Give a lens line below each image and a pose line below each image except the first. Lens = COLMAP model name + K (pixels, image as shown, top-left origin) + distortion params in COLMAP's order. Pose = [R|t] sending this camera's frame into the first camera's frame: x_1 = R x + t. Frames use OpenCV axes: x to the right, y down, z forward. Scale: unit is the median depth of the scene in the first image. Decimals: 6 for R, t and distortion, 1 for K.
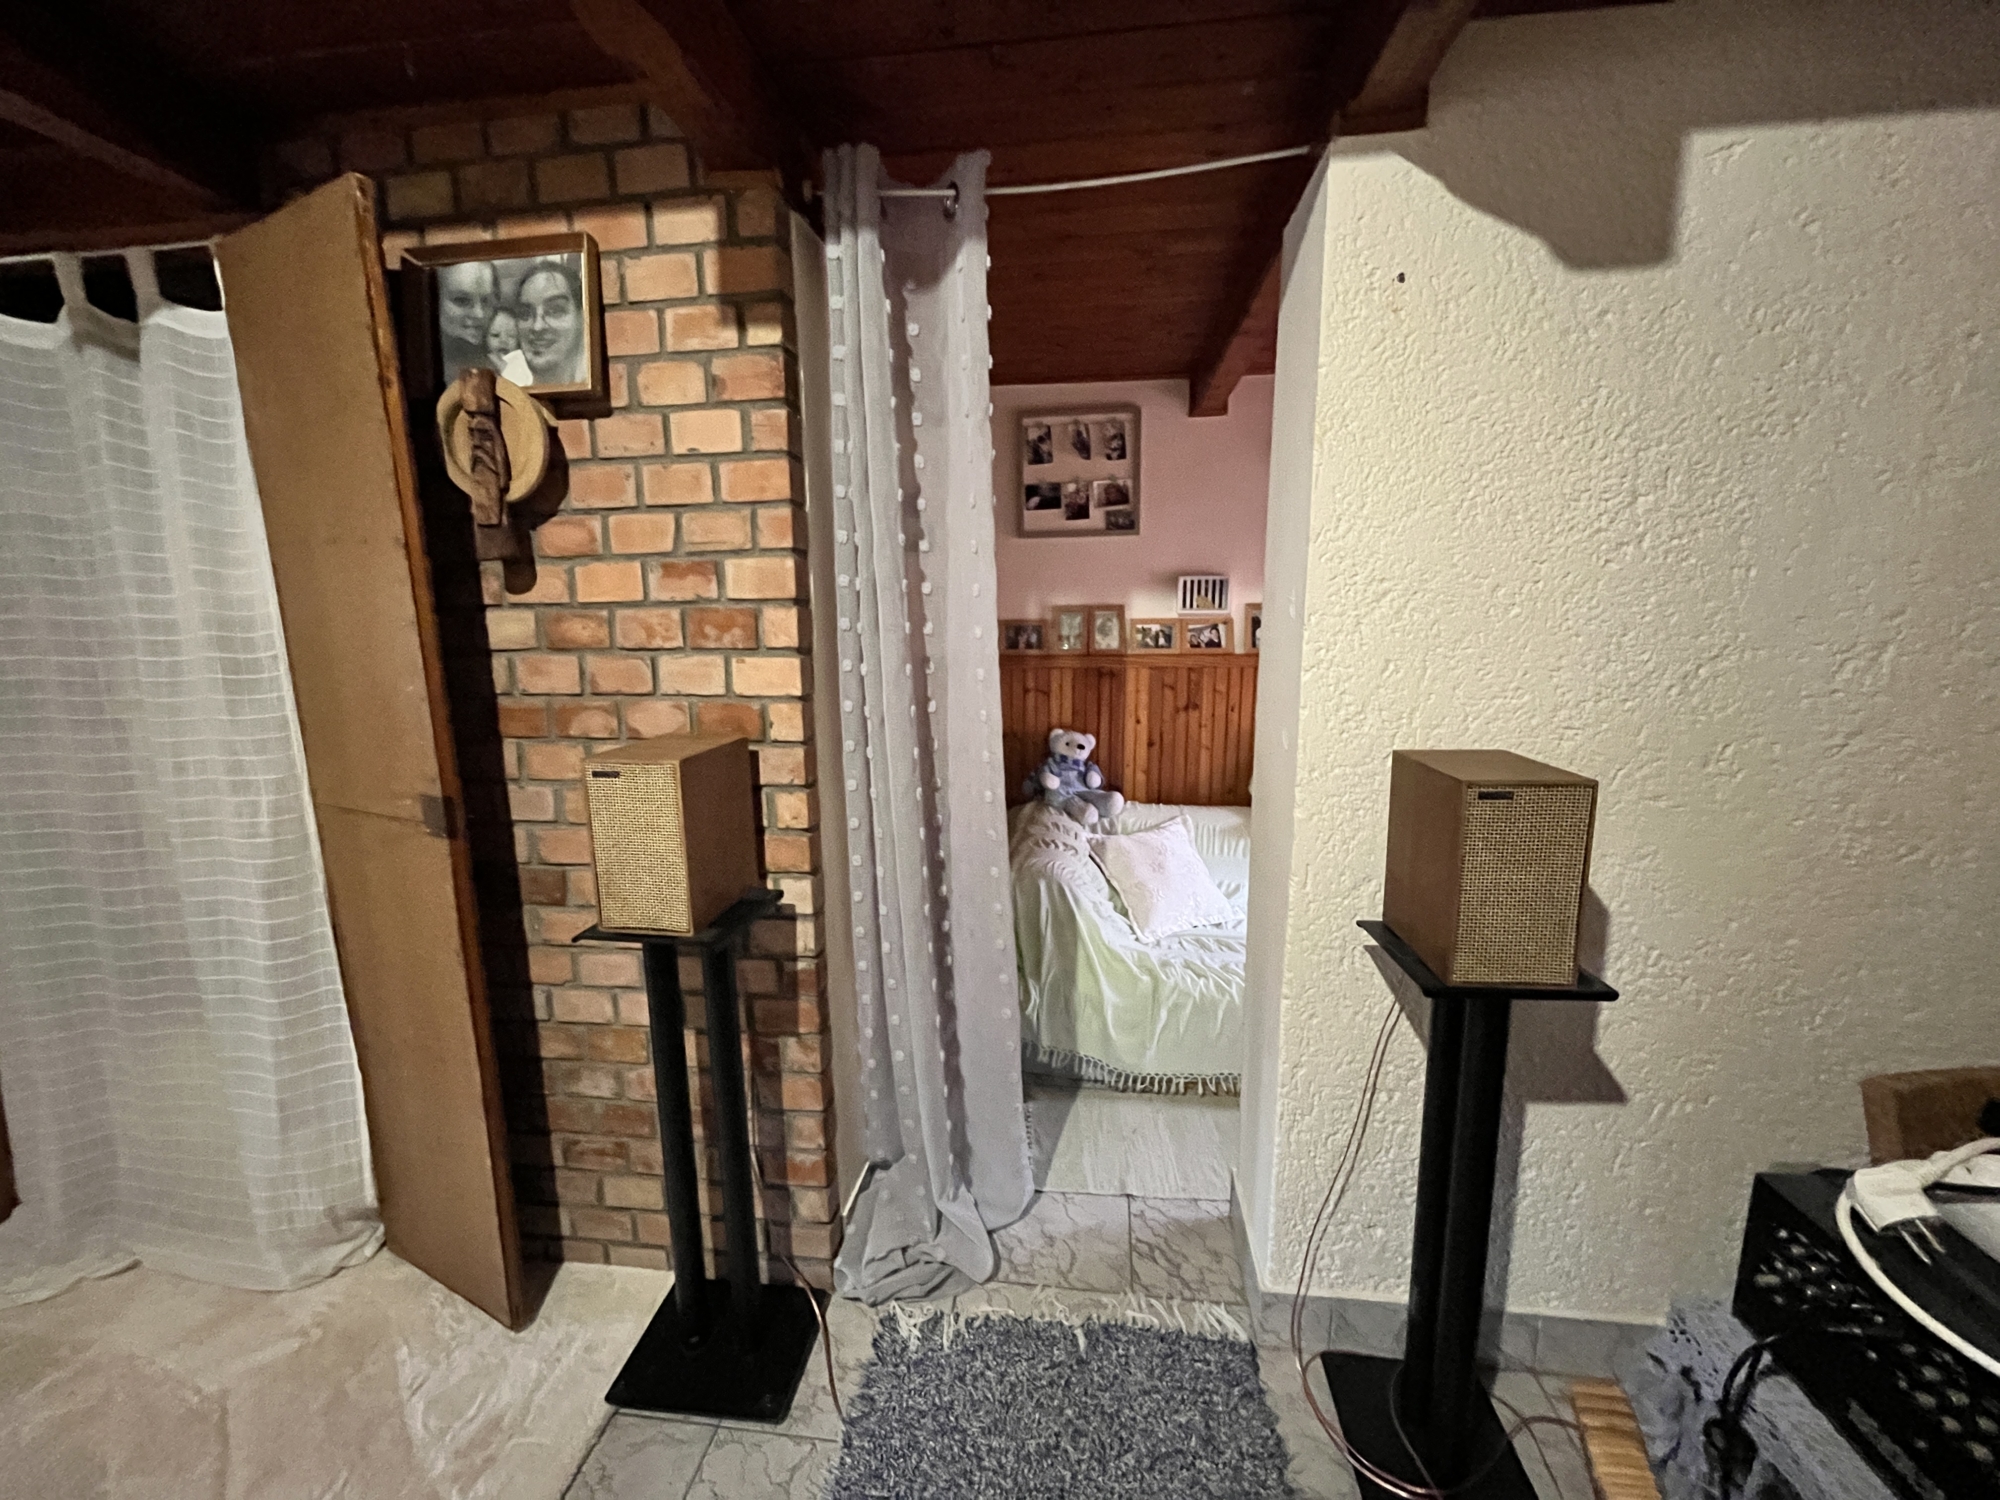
lens RADIAL K [[802.3, 0, 986.9], [0, 802.3, 746.0], [0, 0, 1]] dist [-0.006209, 0.001564]
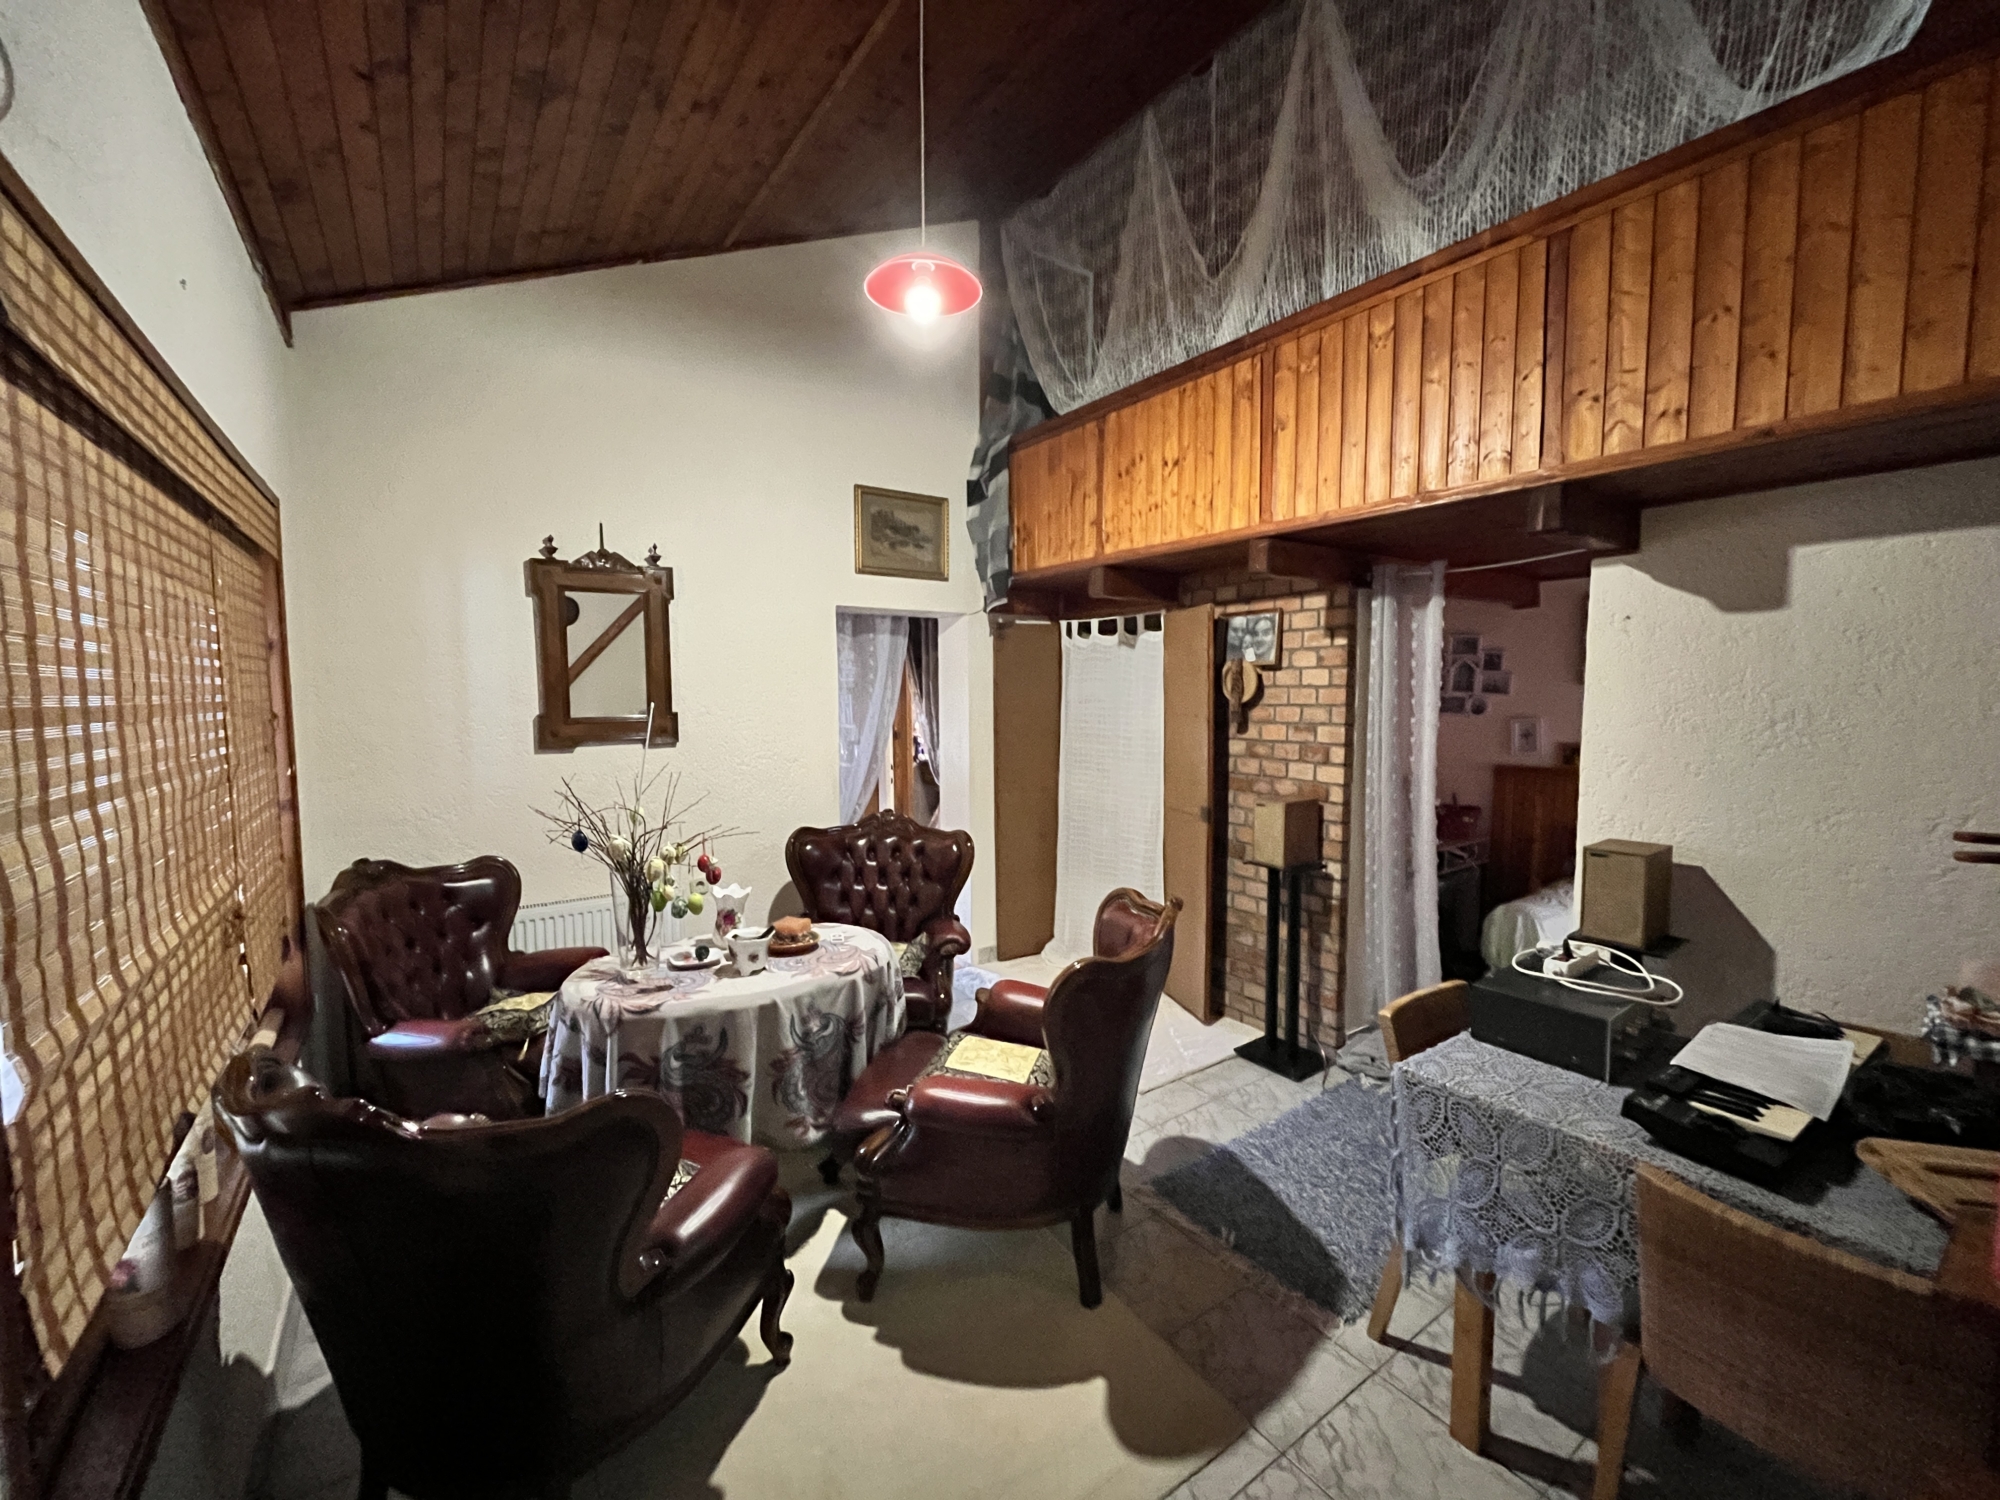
lens RADIAL K [[802.3, 0, 997.6], [0, 802.3, 745.5], [0, 0, 1]] dist [-0.006209, 0.001564]
pose [[0.675071, 0.063319, -0.735031, 0.827523], [-0.131983, 0.990602, -0.035881, 0.044742], [0.725851, 0.121233, 0.677084, -1.385189]]
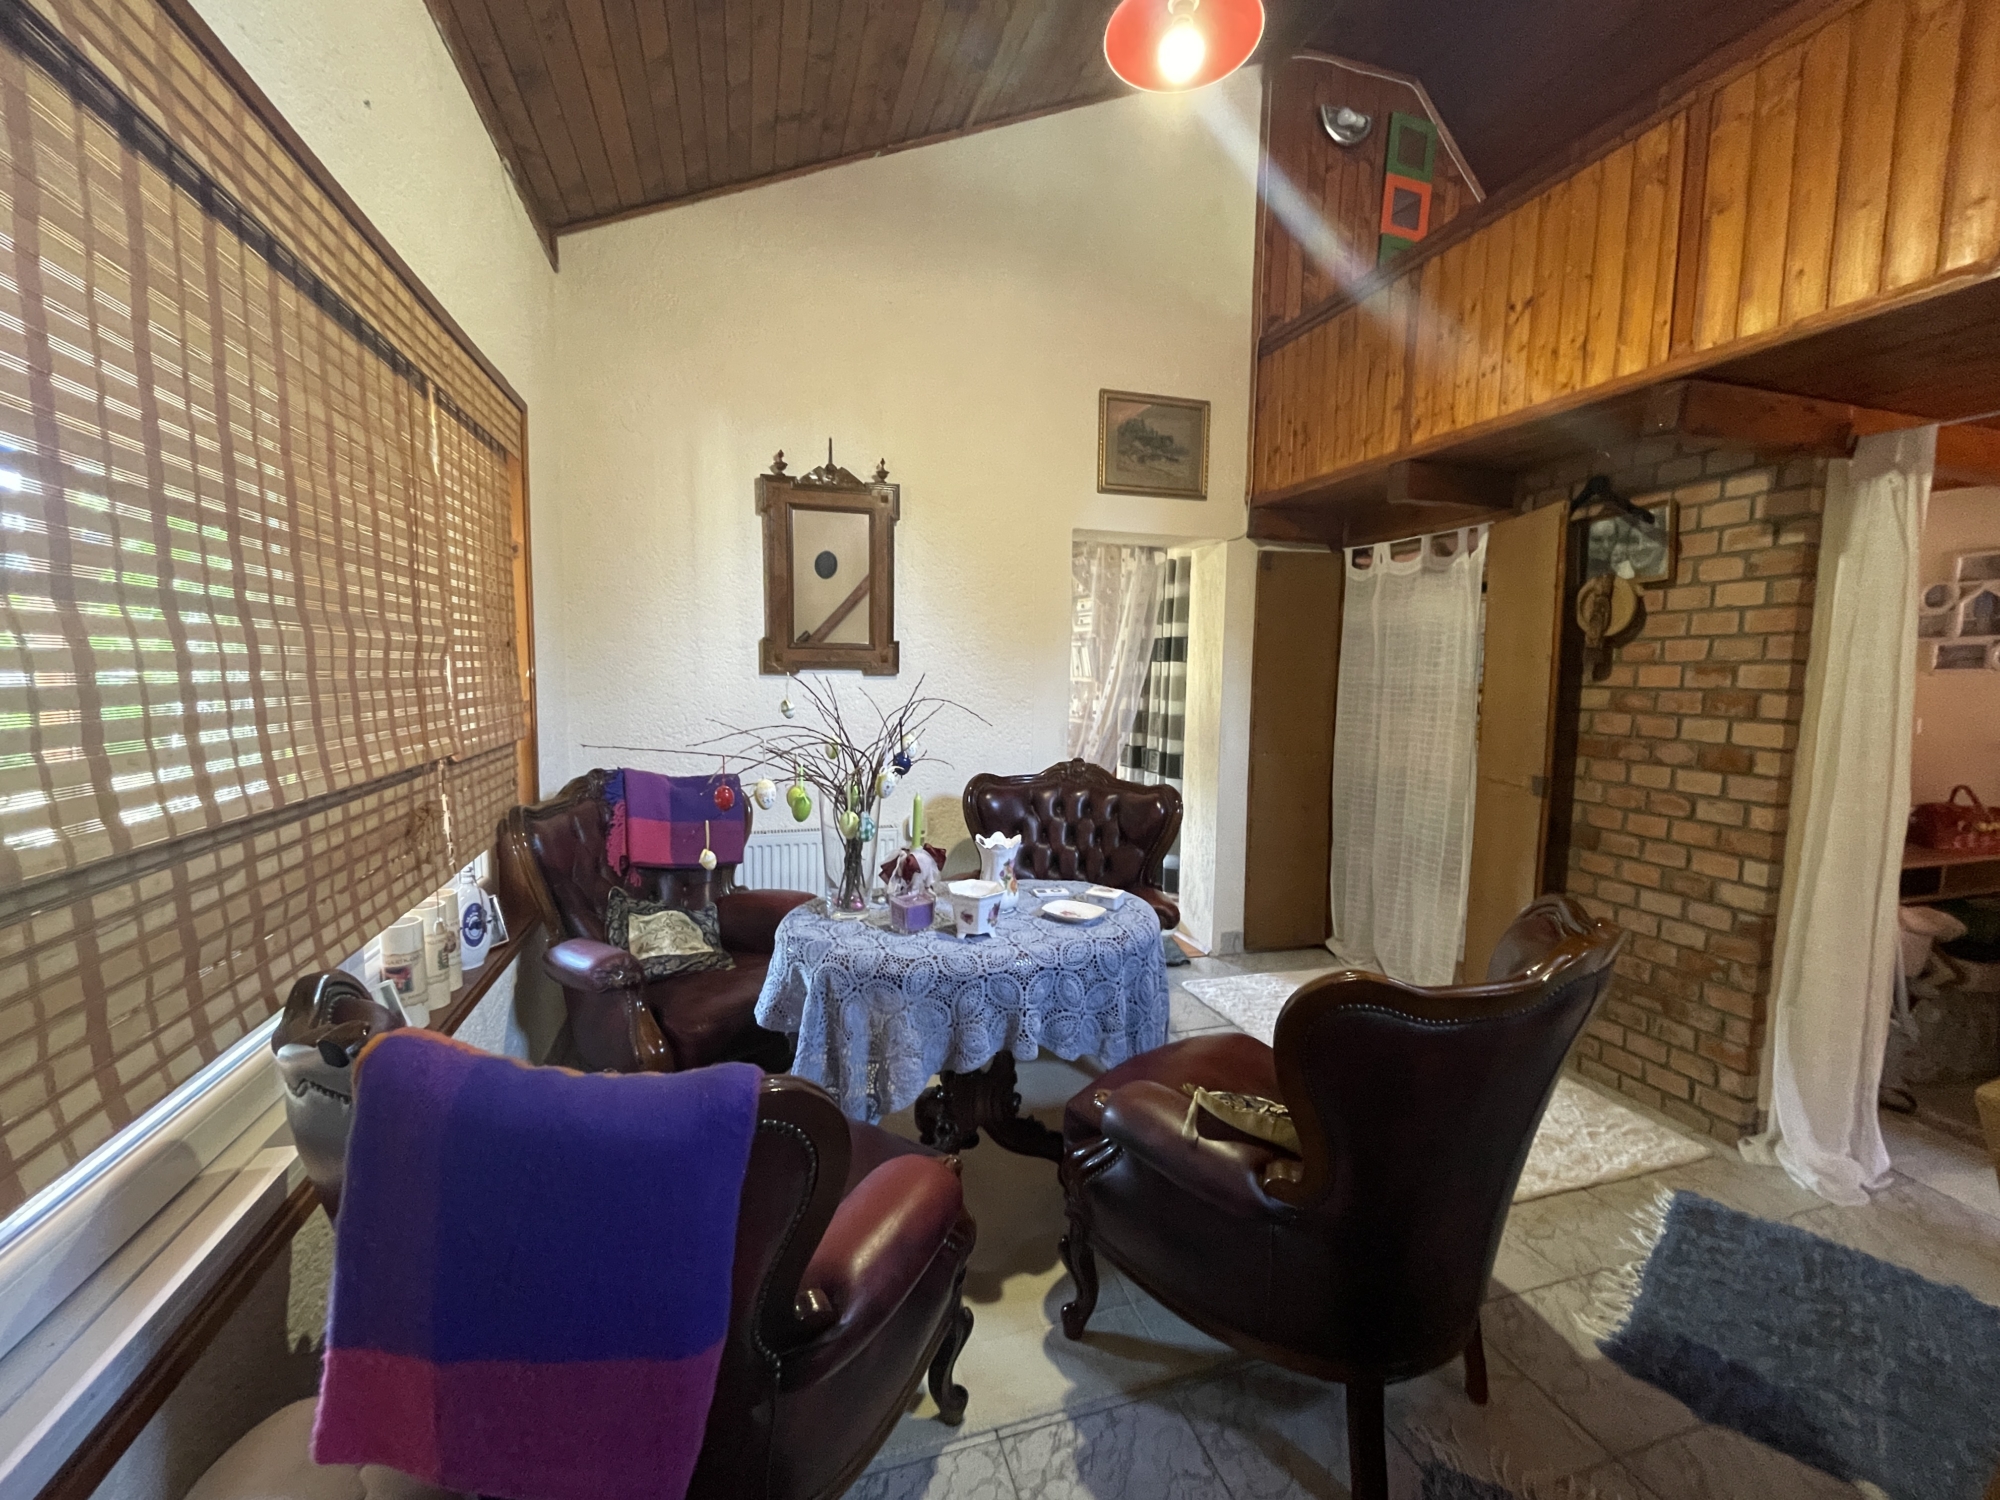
lens RADIAL K [[808.2, 0, 1004.9], [0, 808.2, 750.5], [0, 0, 1]] dist [0.008135, -0.000194]
pose [[0.421992, 0.107446, -0.900210, 0.600414], [-0.174600, 0.983996, 0.035599, 0.160369], [0.889628, 0.142155, 0.433998, -1.138286]]
